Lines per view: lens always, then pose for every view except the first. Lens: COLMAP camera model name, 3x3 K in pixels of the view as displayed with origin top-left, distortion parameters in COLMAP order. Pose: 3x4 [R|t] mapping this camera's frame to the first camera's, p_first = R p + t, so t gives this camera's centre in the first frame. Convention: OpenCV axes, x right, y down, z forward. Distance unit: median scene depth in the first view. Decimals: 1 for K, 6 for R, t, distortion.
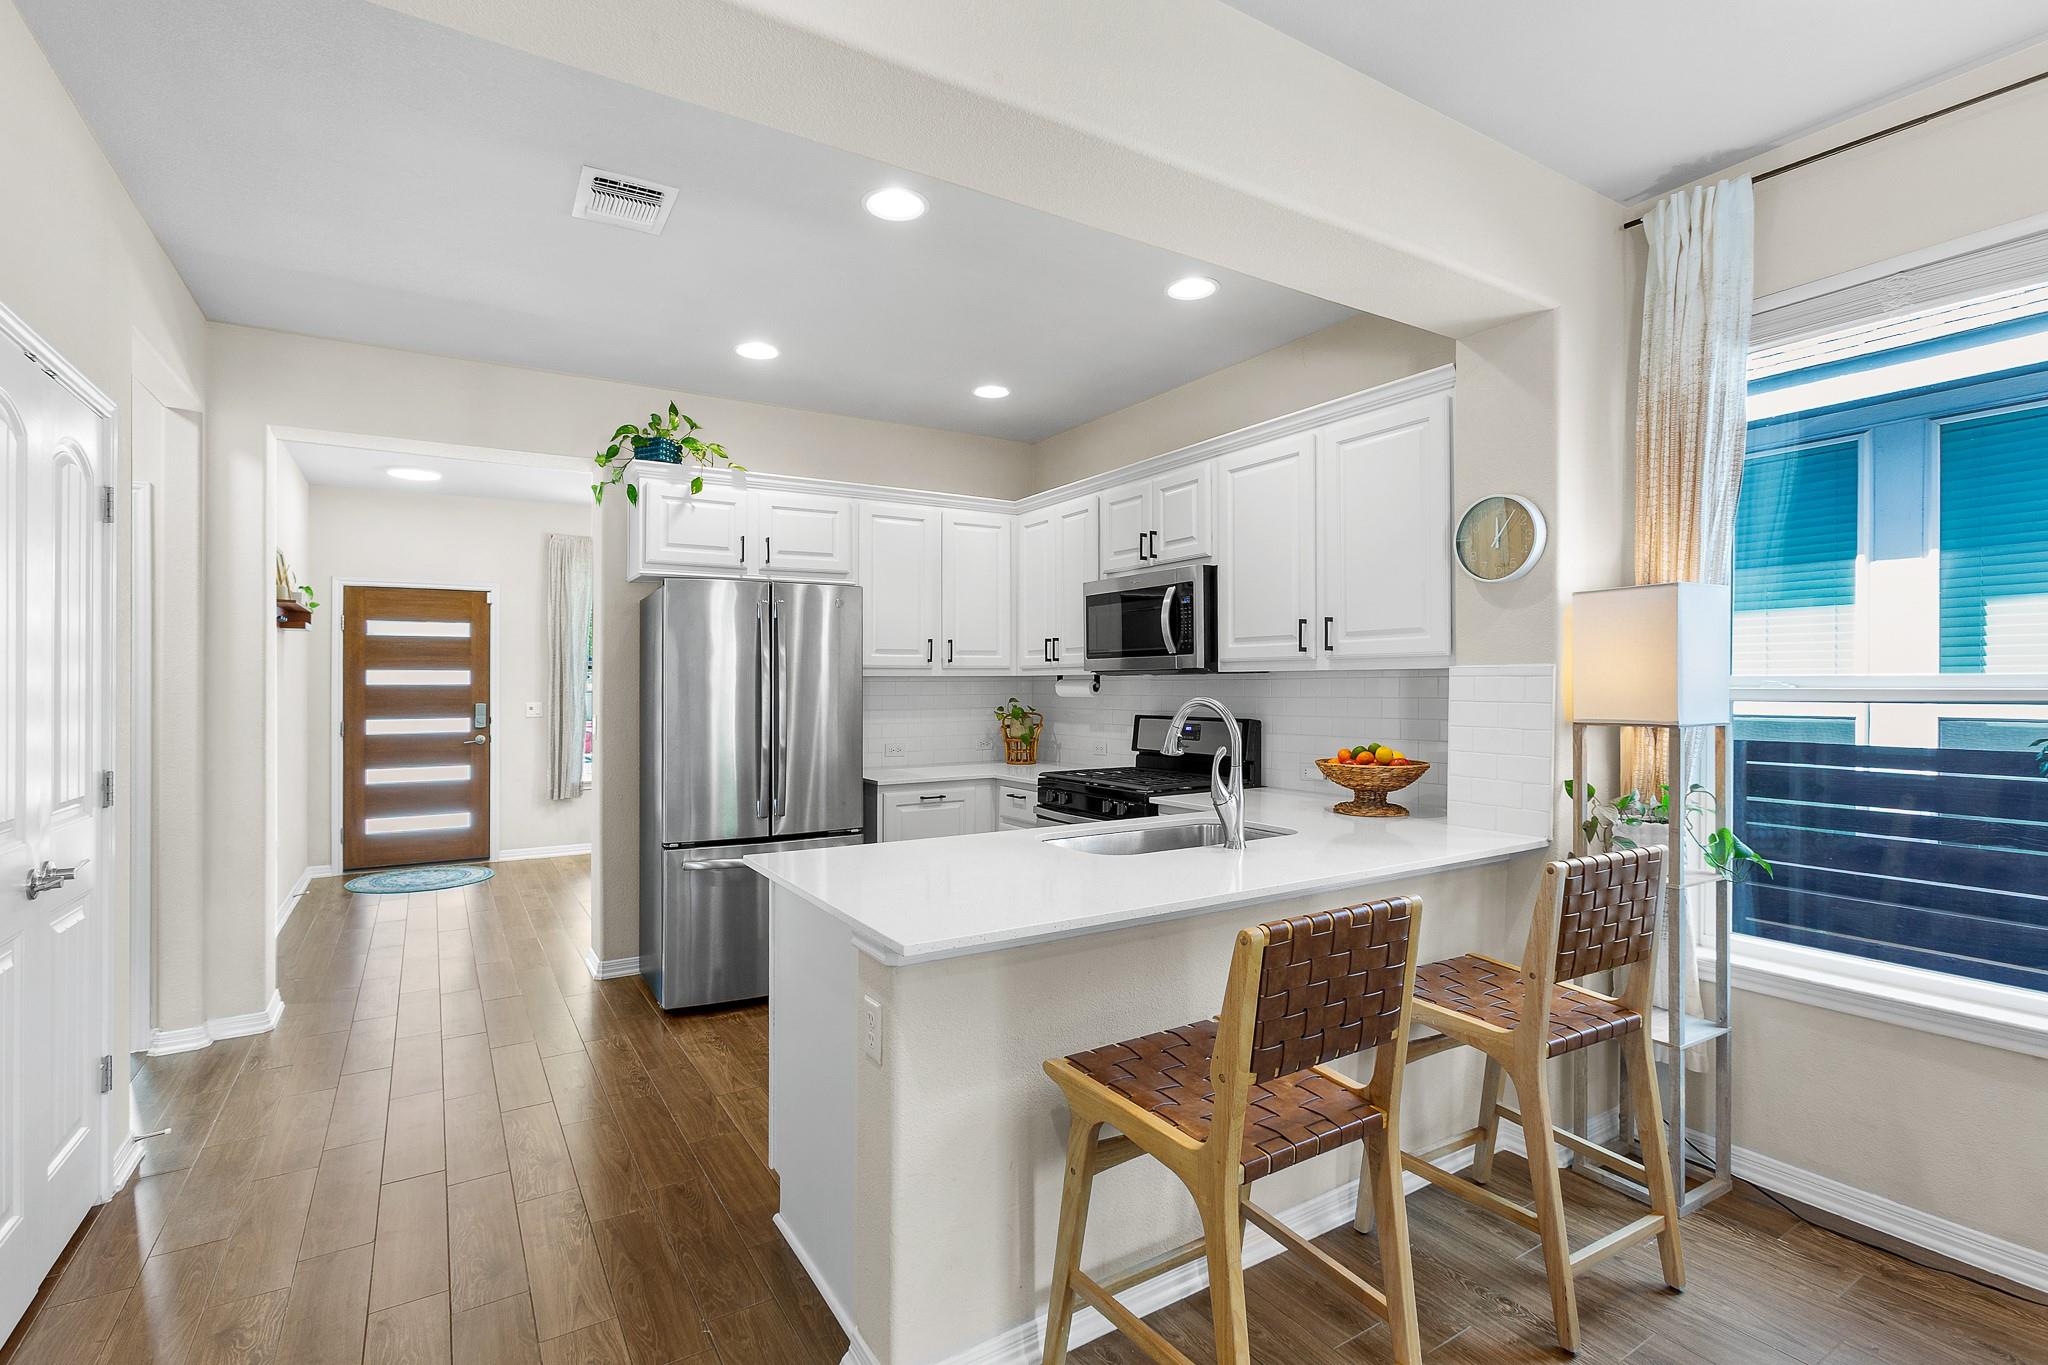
lens RADIAL K [[956.8, 0, 993.4], [0, 956.8, 666.0], [0, 0, 1]] dist [-0.090927, 0.041304]
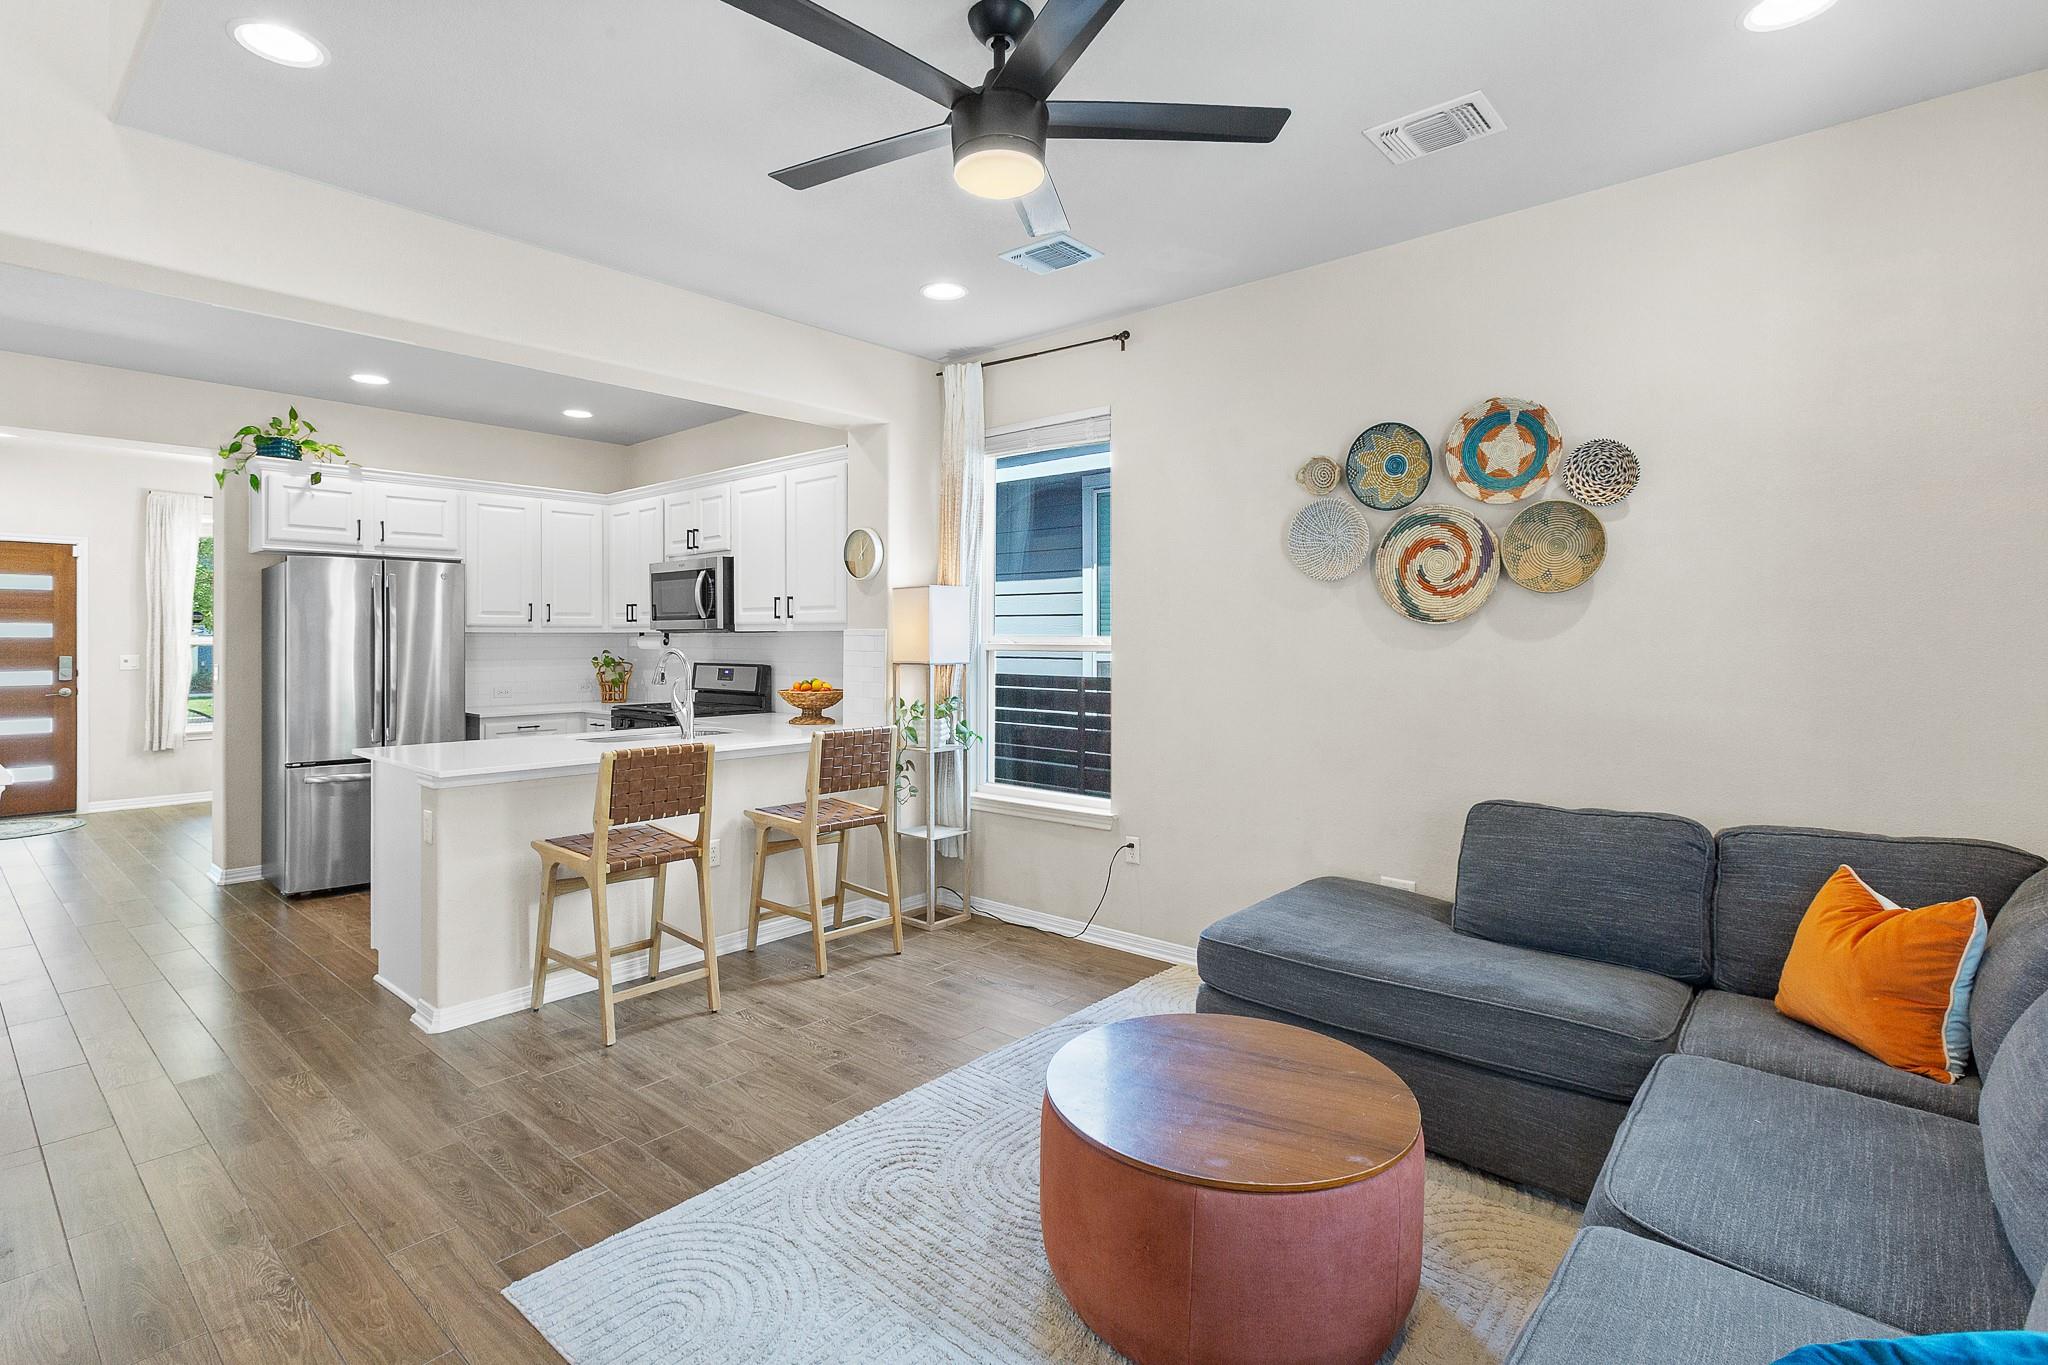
lens RADIAL K [[964.4, 0, 983.0], [0, 964.4, 642.7], [0, 0, 1]] dist [-0.023923, 0.001001]
pose [[0.952188, 0.003394, 0.305494, 0.140323], [-0.010397, 0.999719, 0.021298, -0.011045], [-0.305335, -0.023456, 0.951956, -0.467771]]
